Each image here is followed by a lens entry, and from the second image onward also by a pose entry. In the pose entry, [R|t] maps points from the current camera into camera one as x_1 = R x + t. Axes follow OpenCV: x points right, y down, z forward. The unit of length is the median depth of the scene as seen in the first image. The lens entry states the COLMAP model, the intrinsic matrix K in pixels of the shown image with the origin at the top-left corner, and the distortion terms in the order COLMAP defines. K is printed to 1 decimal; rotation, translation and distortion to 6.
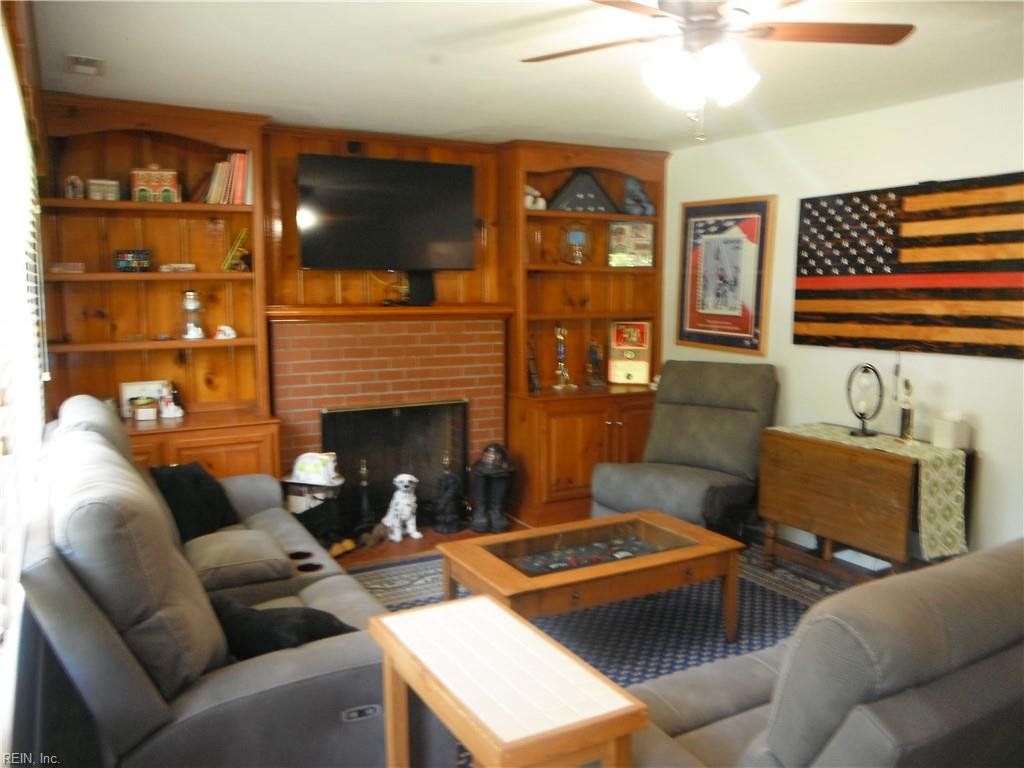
lens RADIAL K [[821.5, 0, 513.0], [0, 821.5, 385.6], [0, 0, 1]] dist [-0.013196, -0.001396]
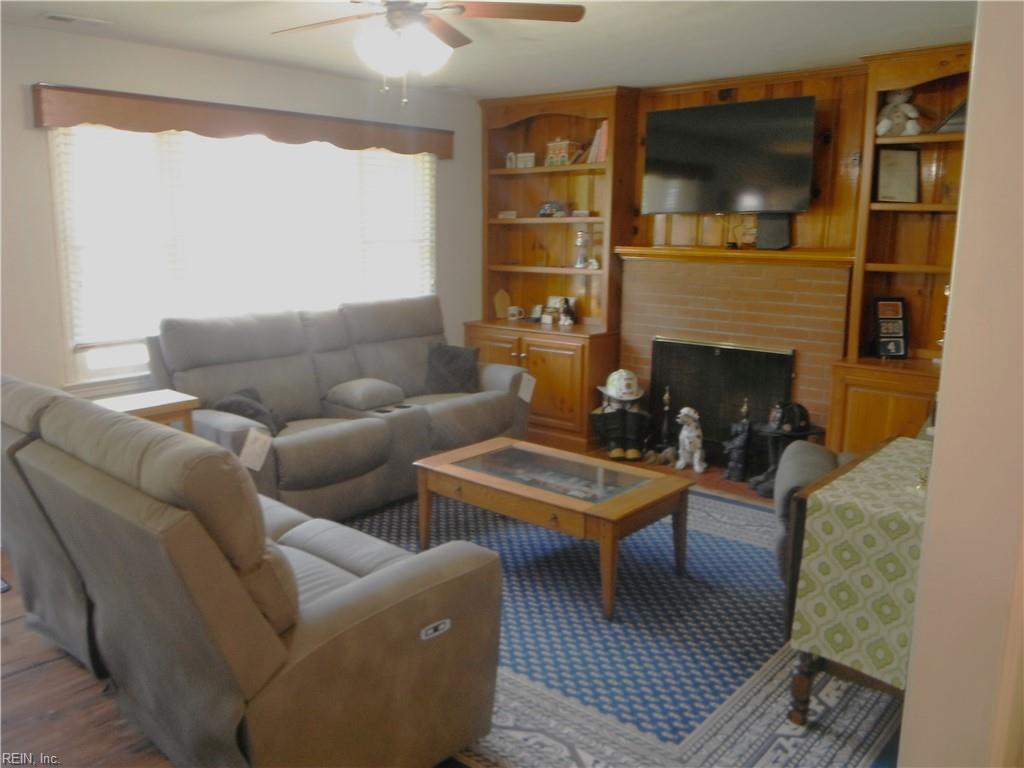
lens RADIAL K [[821.5, 0, 512.6], [0, 821.5, 382.7], [0, 0, 1]] dist [-0.013196, -0.001396]
pose [[0.343170, 0.179906, -0.921883, 0.809085], [-0.116858, 0.982037, 0.148145, -0.057842], [0.931976, 0.056891, 0.358029, 0.428762]]
